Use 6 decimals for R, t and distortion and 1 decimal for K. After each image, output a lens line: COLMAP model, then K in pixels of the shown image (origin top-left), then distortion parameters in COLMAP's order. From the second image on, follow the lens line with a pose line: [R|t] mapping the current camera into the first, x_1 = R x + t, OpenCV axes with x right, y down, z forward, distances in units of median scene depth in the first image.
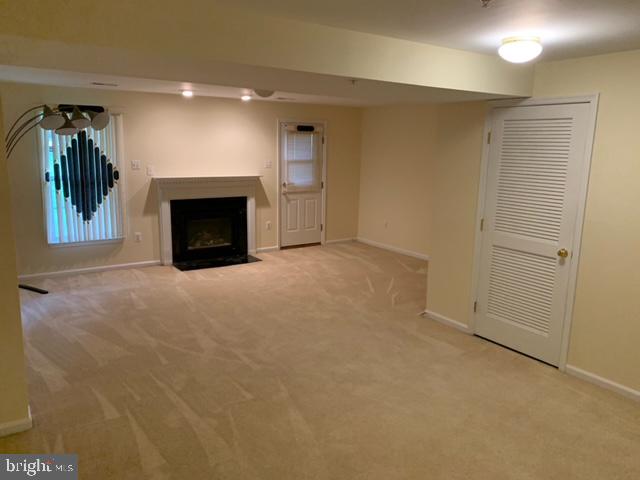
lens RADIAL K [[488.0, 0, 316.2], [0, 488.0, 236.9], [0, 0, 1]] dist [0.058810, -0.075816]
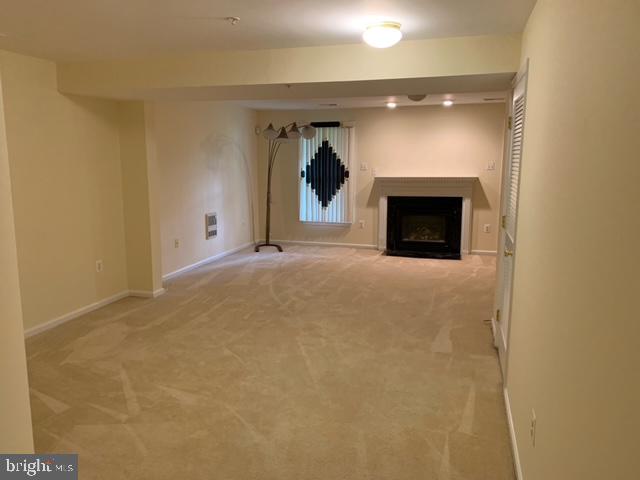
lens RADIAL K [[488.0, 0, 316.2], [0, 488.0, 236.9], [0, 0, 1]] dist [0.058810, -0.075816]
pose [[0.625383, 0.100350, -0.773838, 0.538987], [-0.131291, 0.991090, 0.022419, 0.019985], [0.769193, 0.087578, 0.632986, 0.130140]]
